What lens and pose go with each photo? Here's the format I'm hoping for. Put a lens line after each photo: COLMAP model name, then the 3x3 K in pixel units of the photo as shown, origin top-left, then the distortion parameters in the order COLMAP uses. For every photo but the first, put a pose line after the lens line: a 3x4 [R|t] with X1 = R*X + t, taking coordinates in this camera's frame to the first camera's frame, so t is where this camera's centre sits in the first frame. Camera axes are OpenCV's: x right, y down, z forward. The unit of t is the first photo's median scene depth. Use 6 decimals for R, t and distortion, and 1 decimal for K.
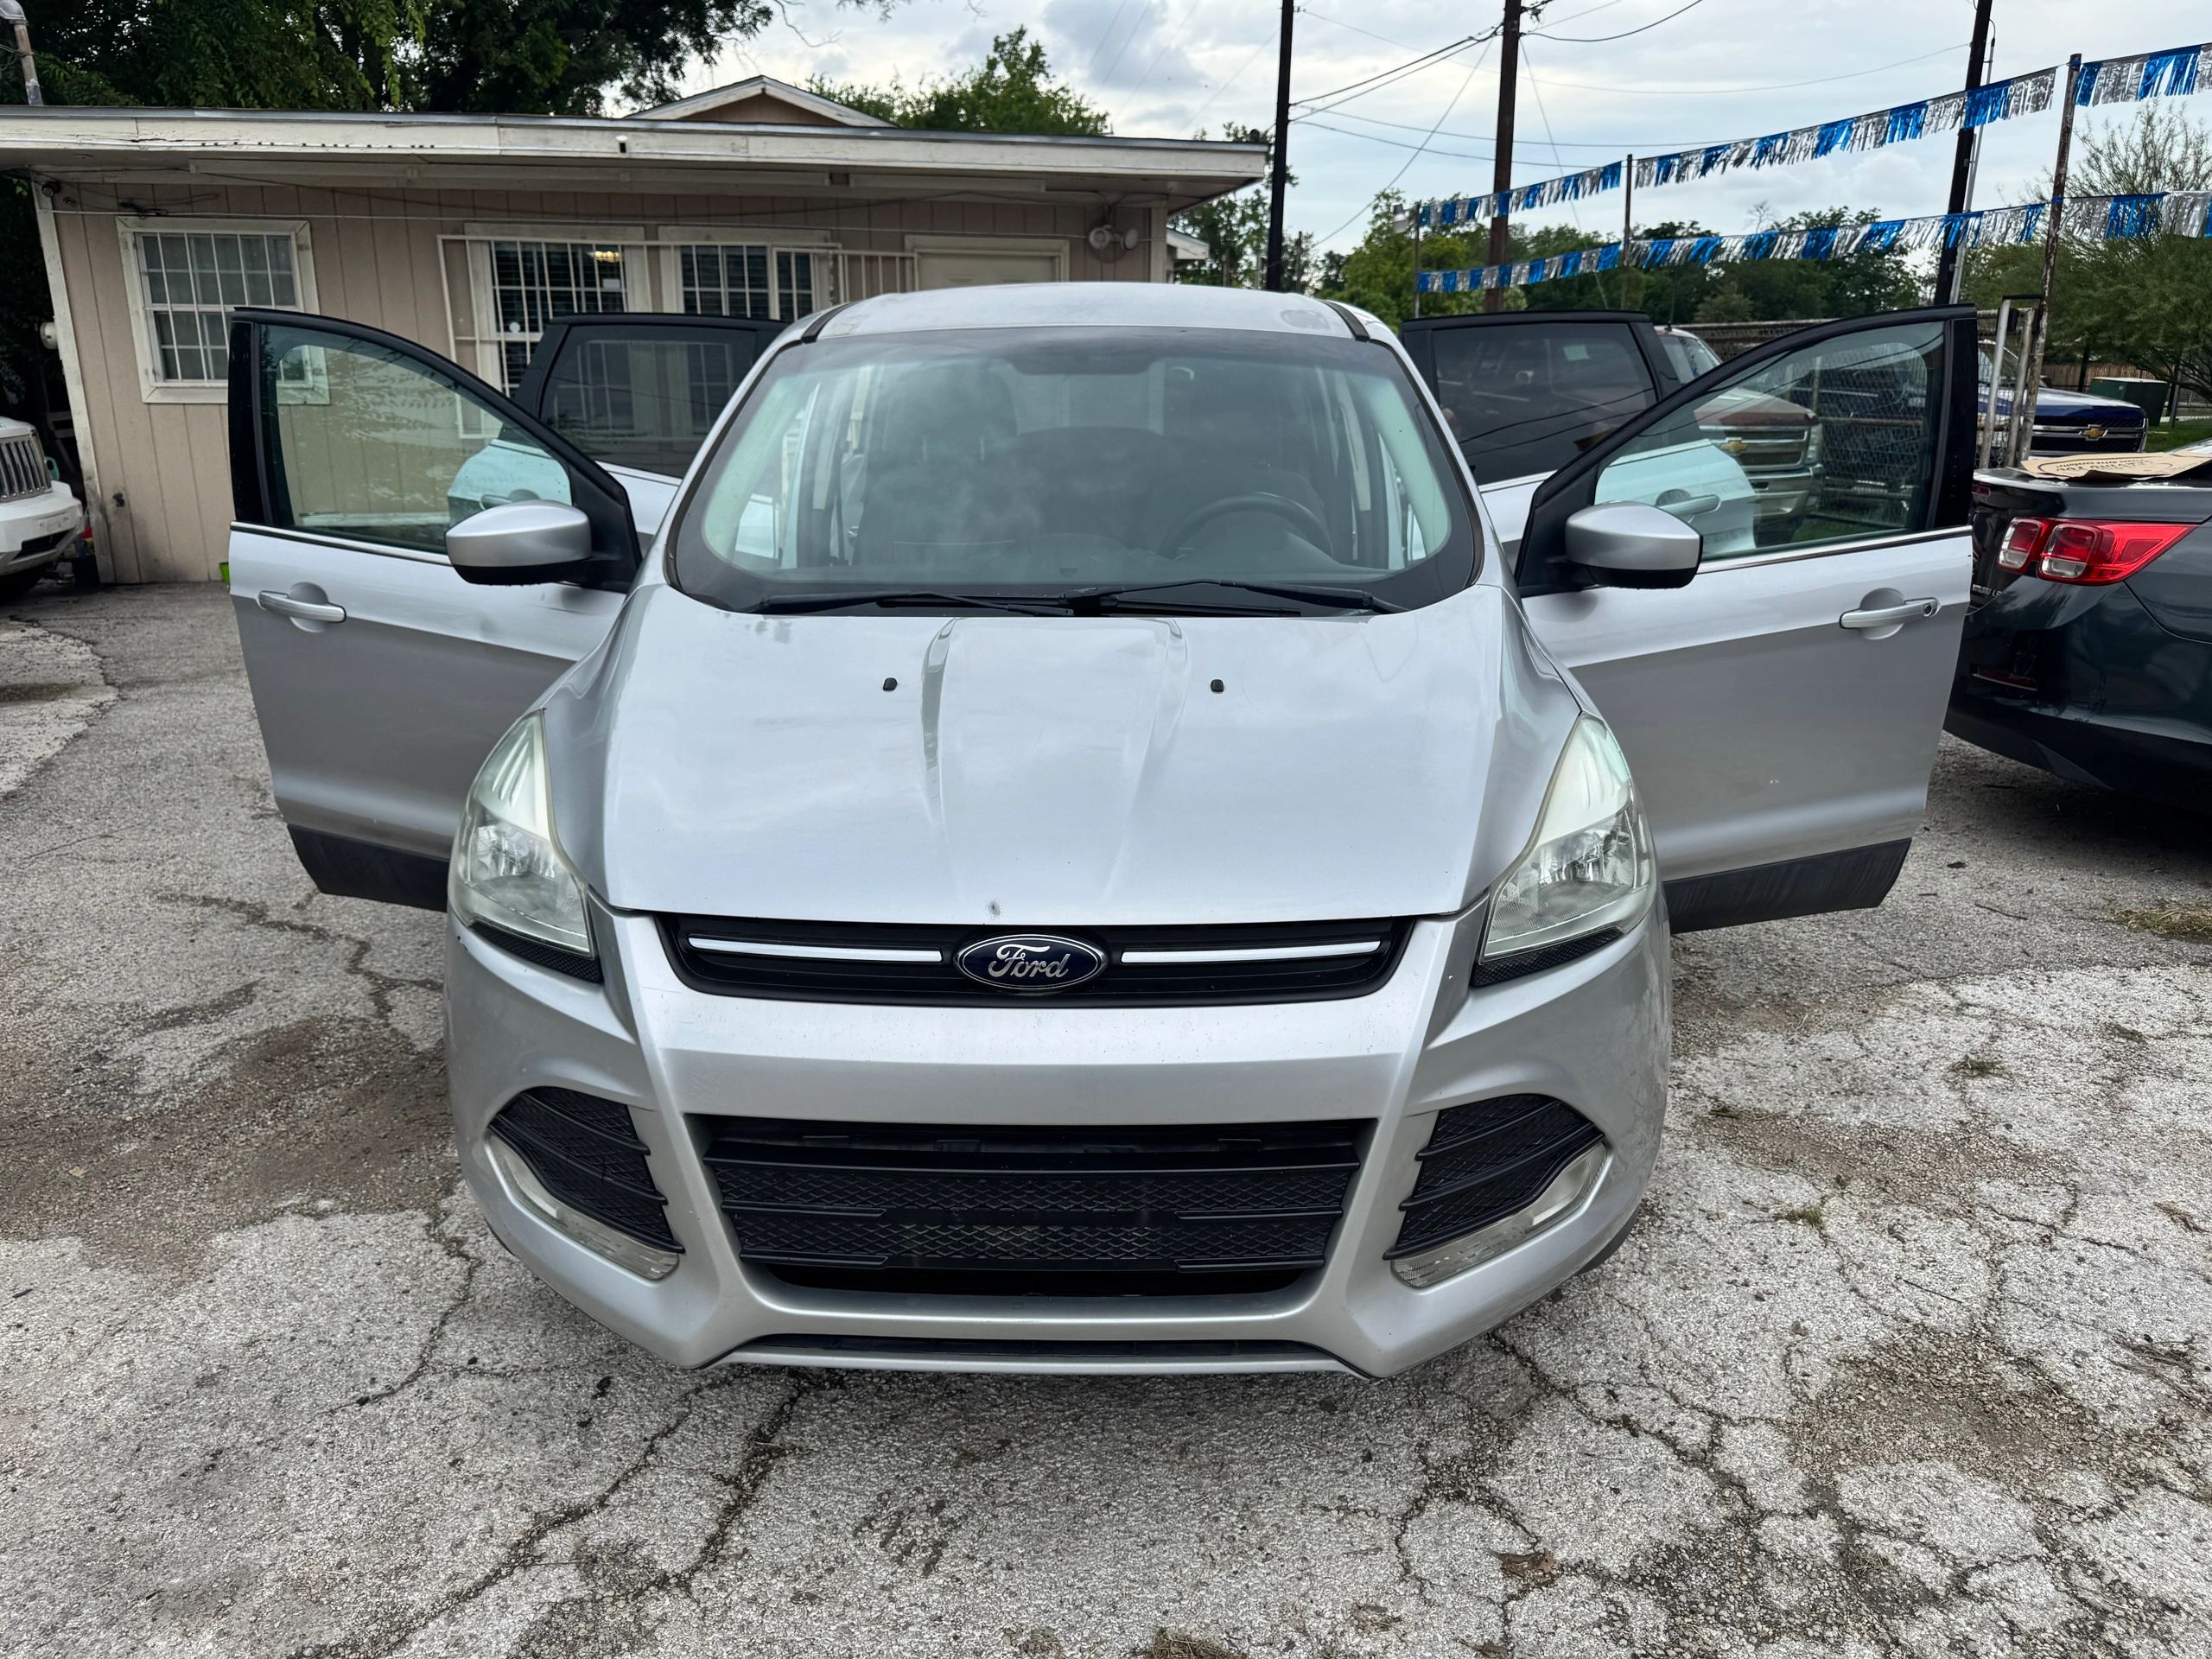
lens RADIAL K [[1579.8, 0, 1092.6], [0, 1579.8, 824.5], [0, 0, 1]] dist [0.004273, -0.013316]
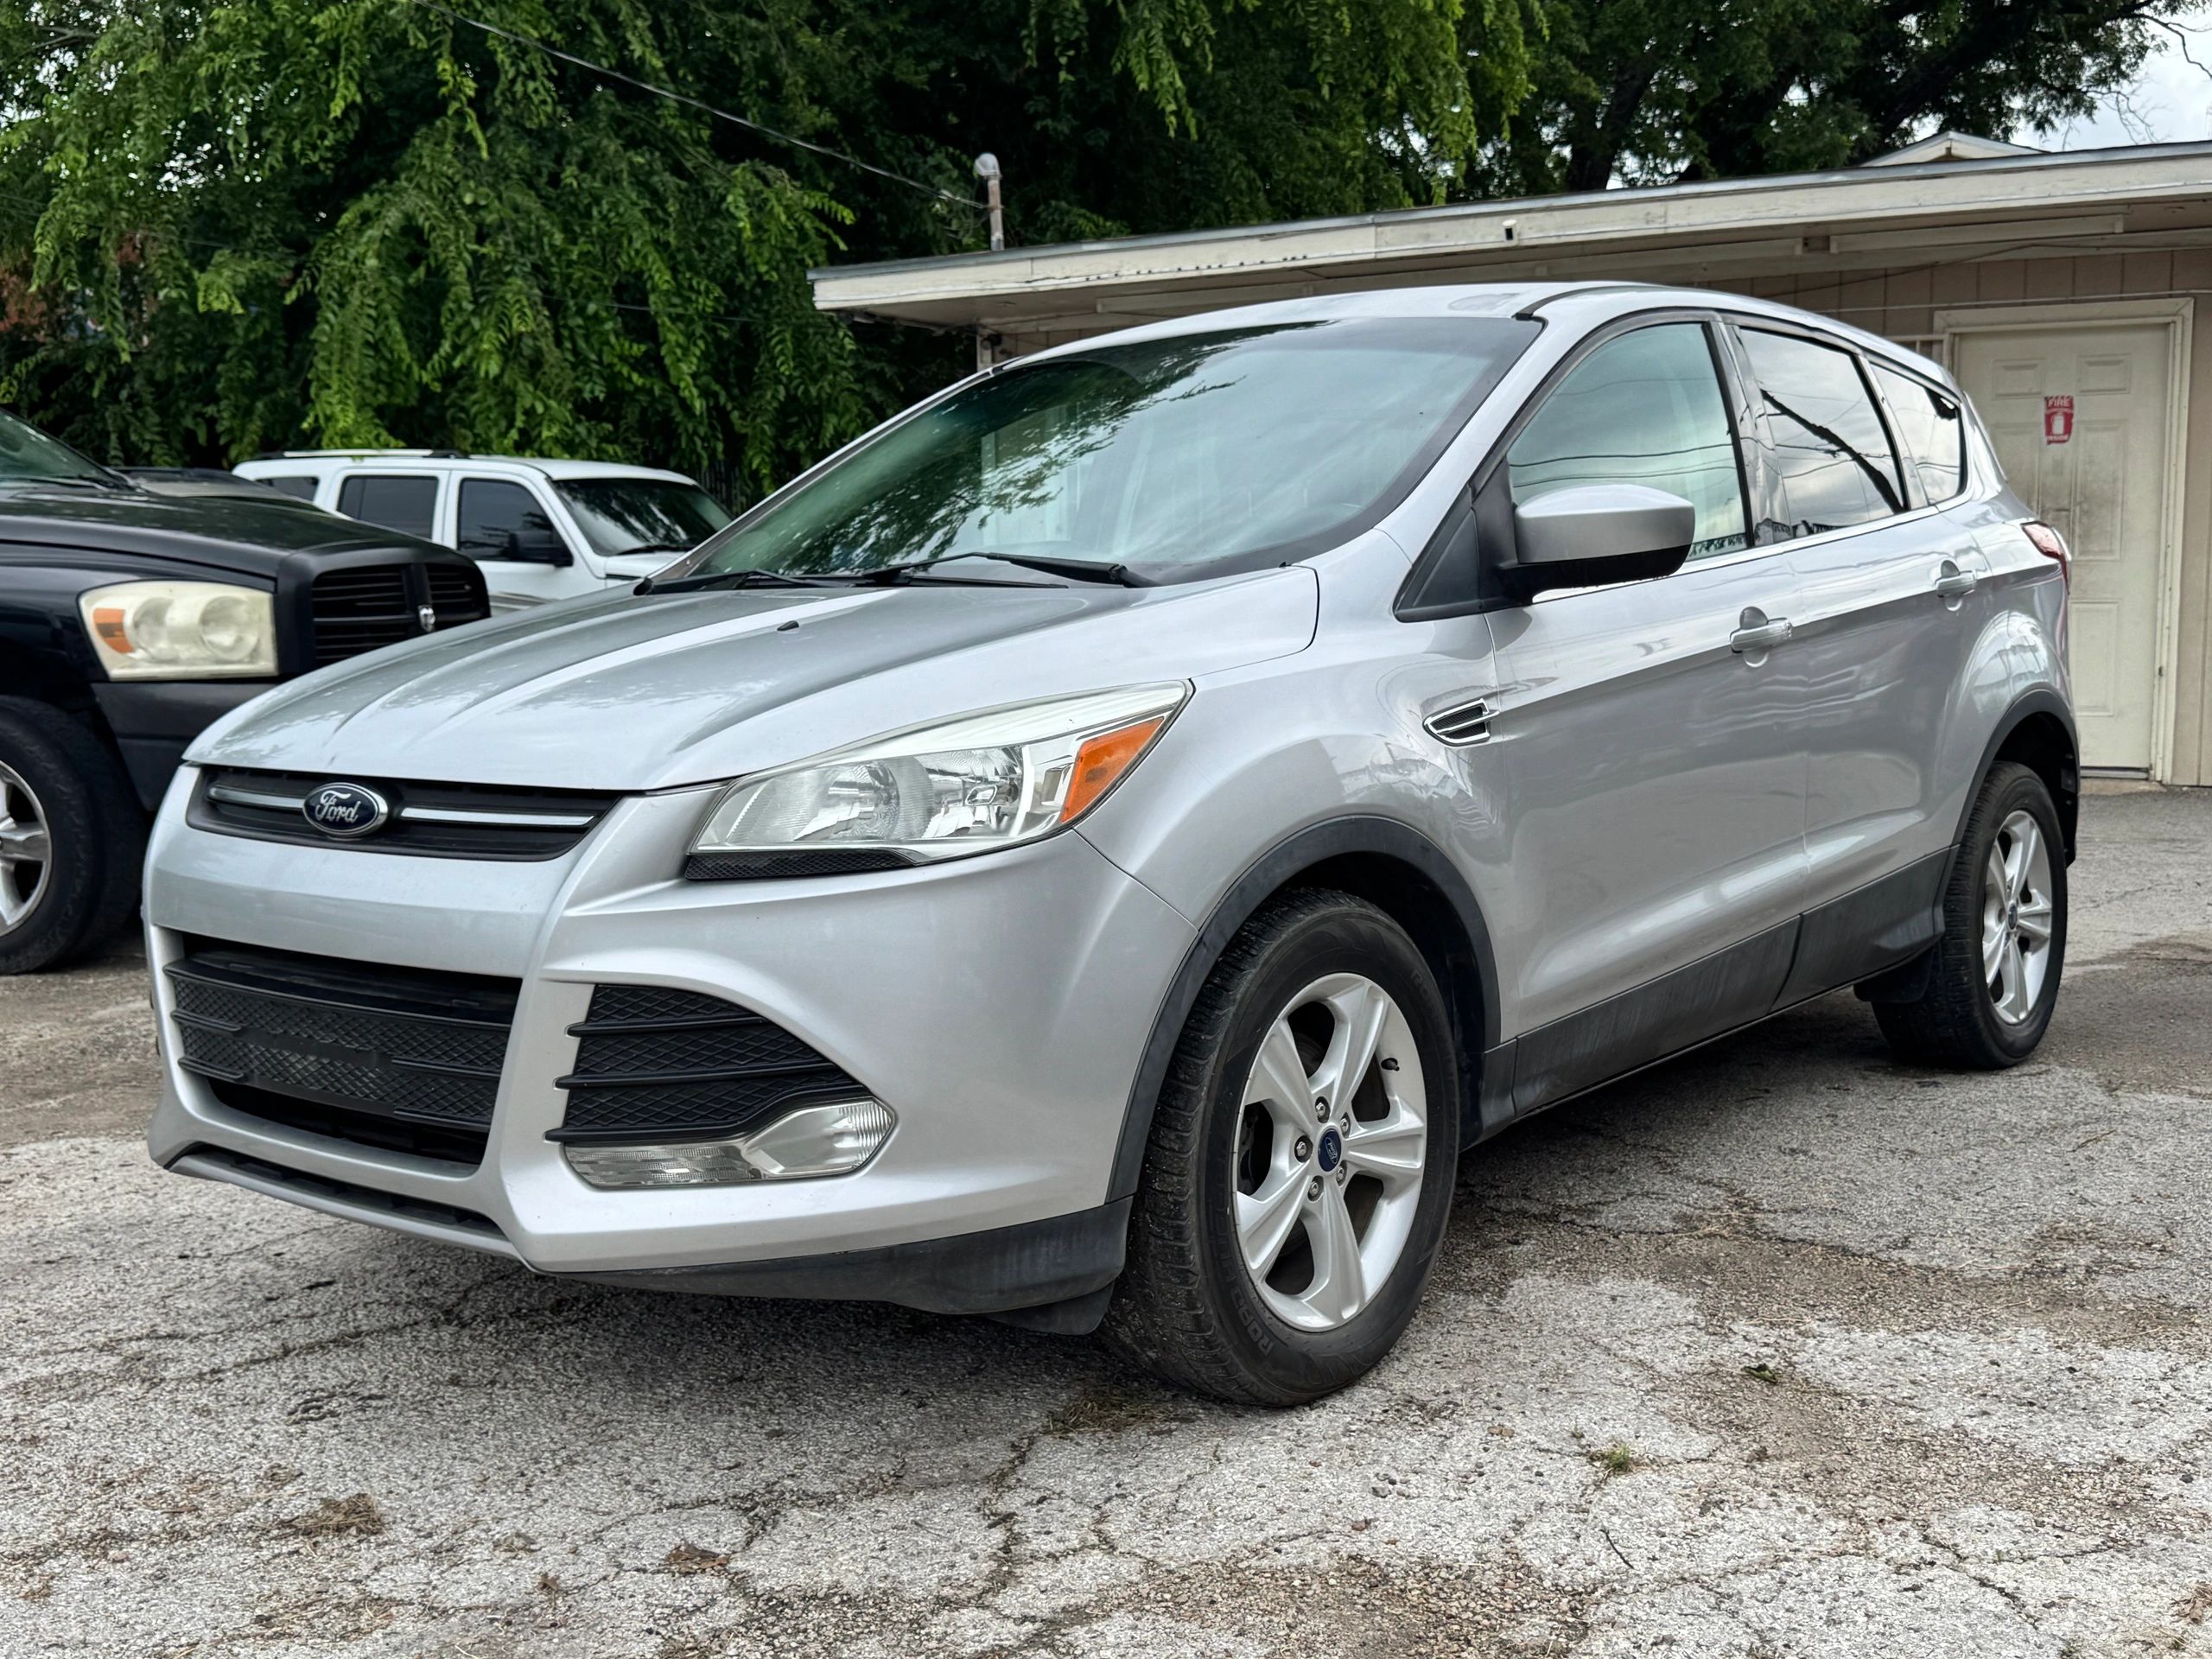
lens RADIAL K [[2349.3, 0, 1126.3], [0, 2349.3, 824.3], [0, 0, 1]] dist [0.032247, 0.000000]
pose [[0.793169, 0.044624, -0.607364, 0.281329], [-0.152310, 0.980153, -0.126891, 0.045086], [0.589647, 0.193153, 0.784224, 0.007220]]
